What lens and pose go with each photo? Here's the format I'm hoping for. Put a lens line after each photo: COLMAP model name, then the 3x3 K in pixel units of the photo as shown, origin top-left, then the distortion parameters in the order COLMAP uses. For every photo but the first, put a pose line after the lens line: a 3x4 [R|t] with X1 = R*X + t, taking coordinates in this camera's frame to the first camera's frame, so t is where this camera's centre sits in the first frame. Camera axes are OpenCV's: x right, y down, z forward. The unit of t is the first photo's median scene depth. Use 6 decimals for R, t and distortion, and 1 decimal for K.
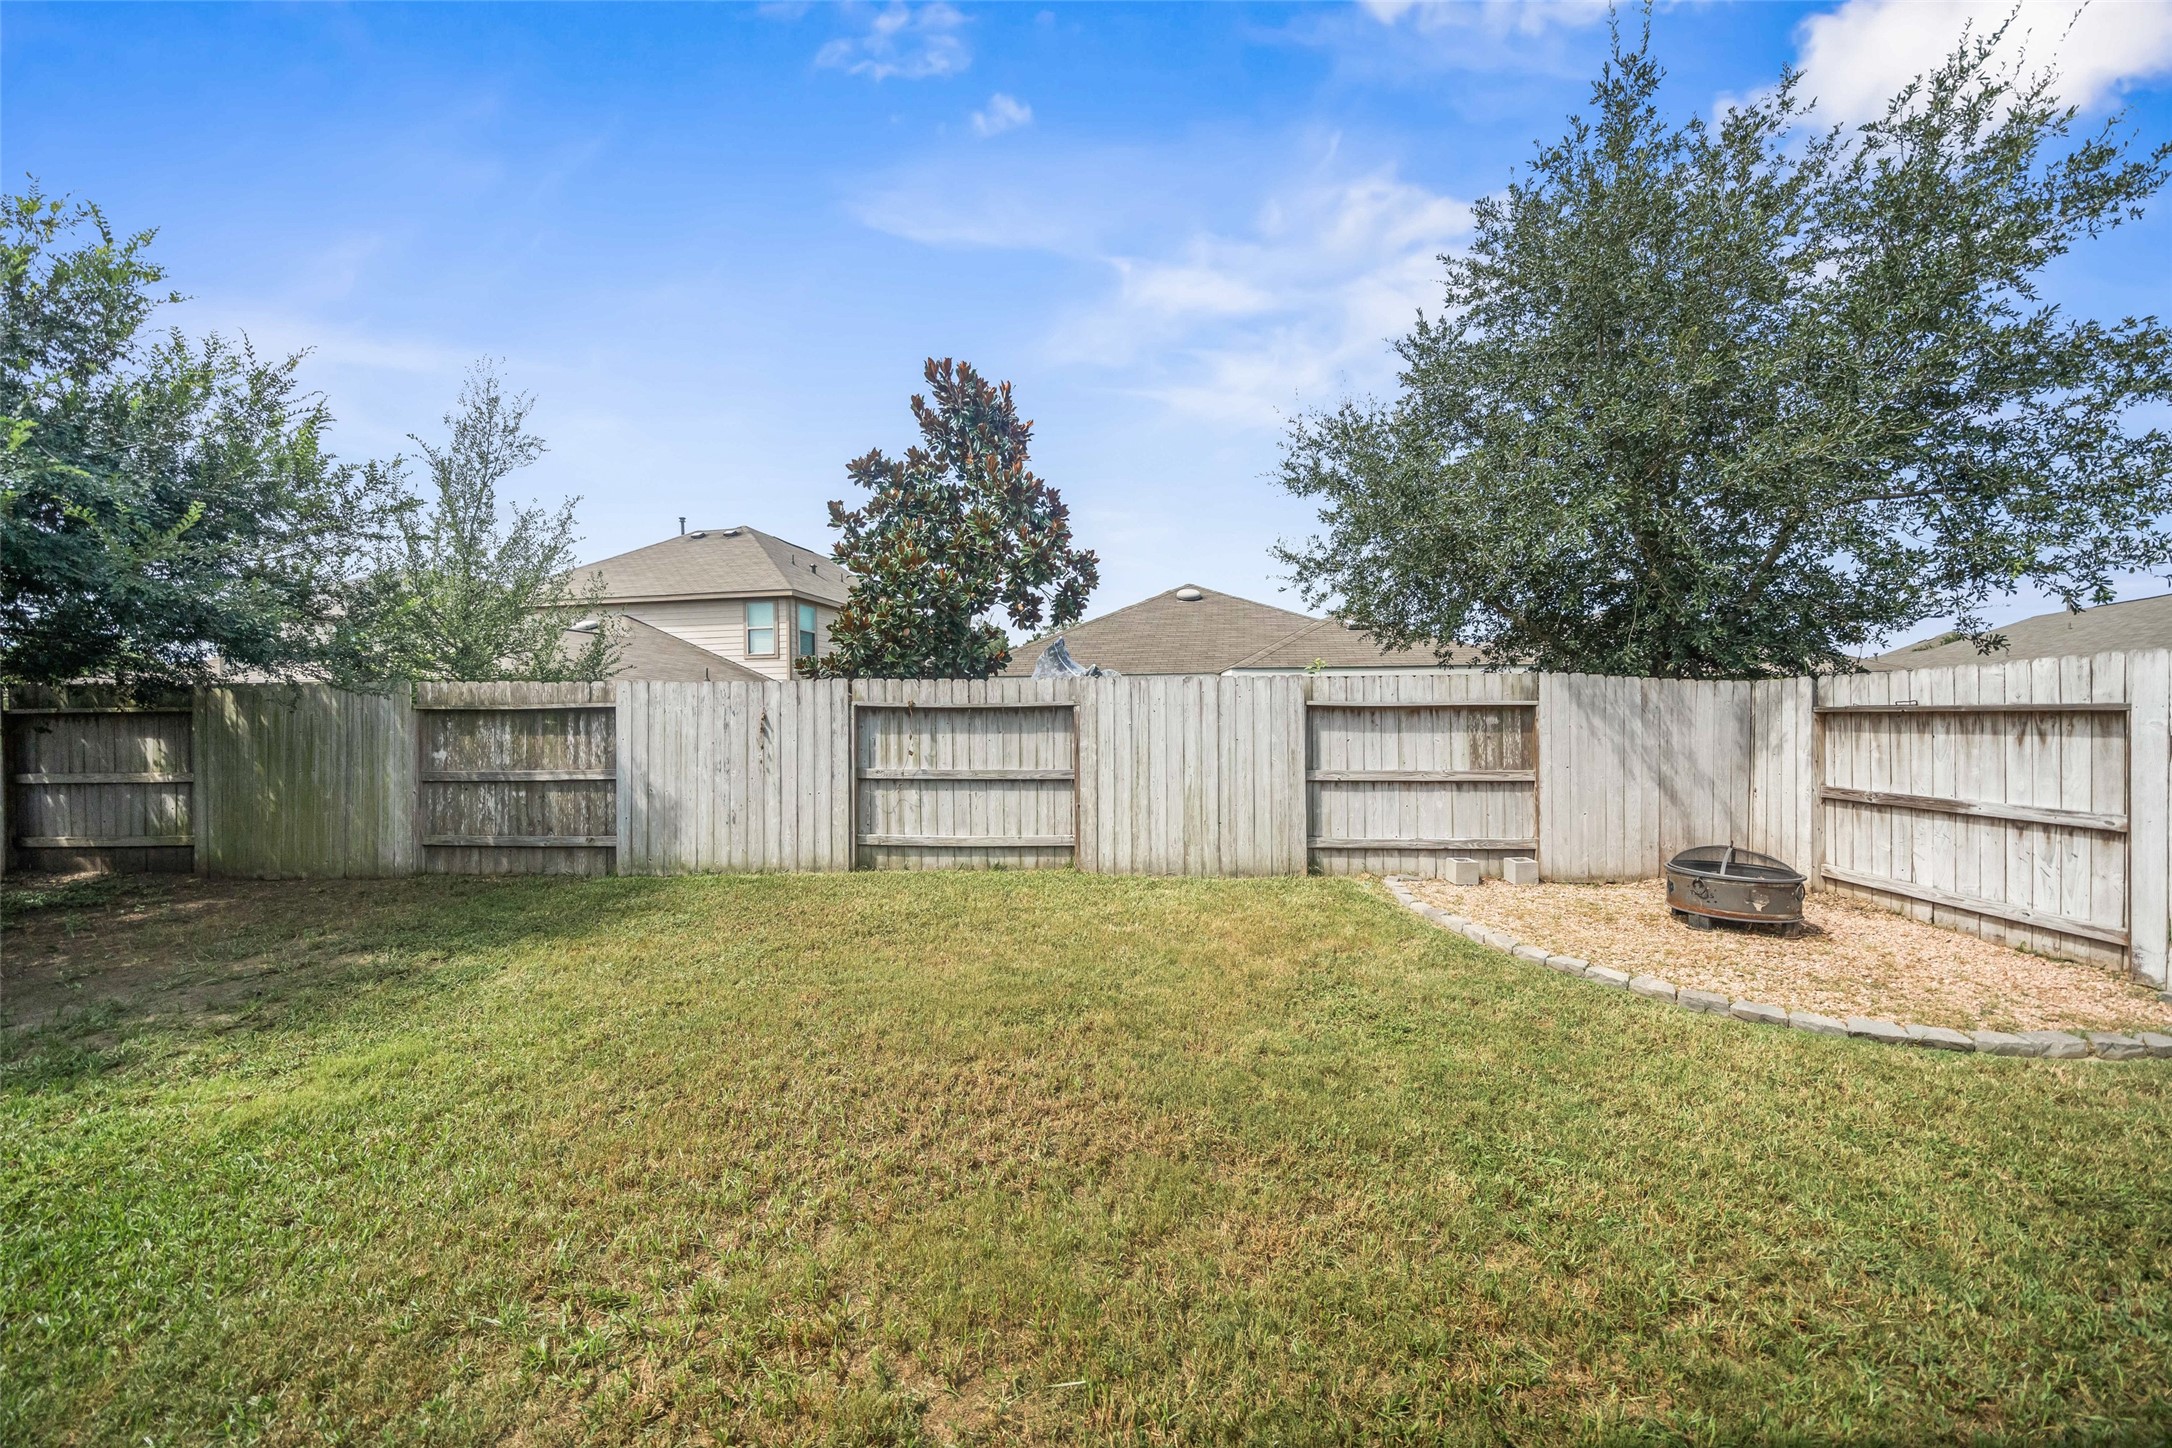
lens RADIAL K [[747.4, 0, 1089.3], [0, 747.4, 722.7], [0, 0, 1]] dist [-0.002699, -0.000140]
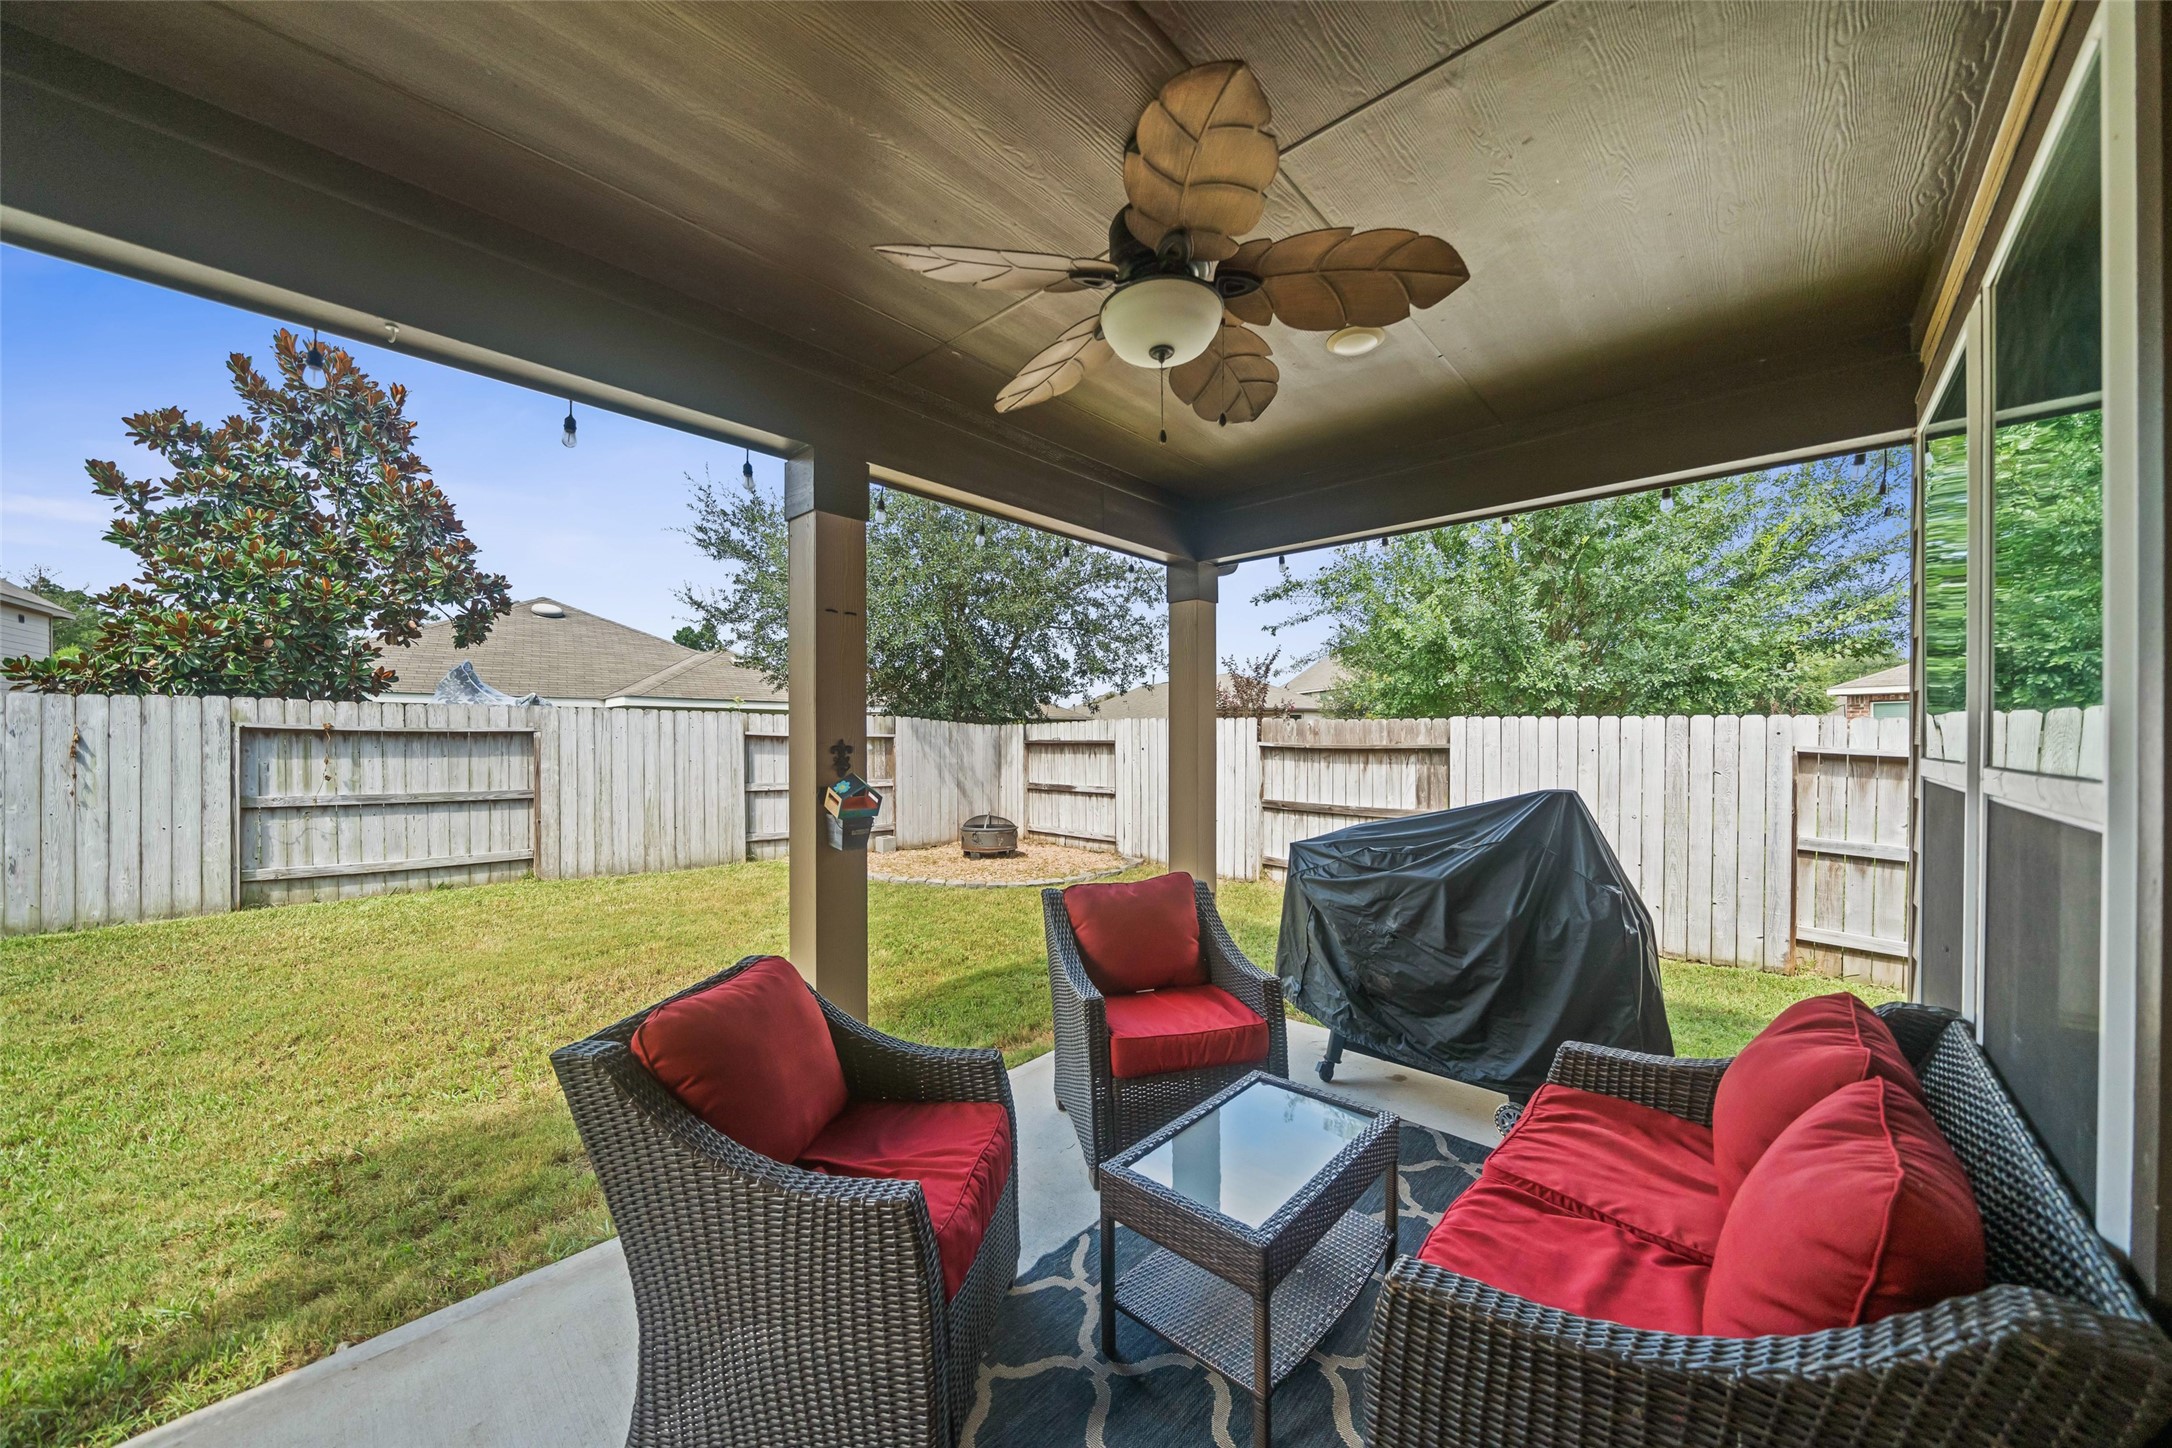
lens RADIAL K [[769.0, 0, 1079.6], [0, 769.0, 758.6], [0, 0, 1]] dist [-0.000900, -0.000043]
pose [[0.689129, -0.006297, 0.724612, -0.286884], [-0.000970, 0.999953, 0.009612, 0.005248], [-0.724638, -0.007327, 0.689090, -0.372861]]
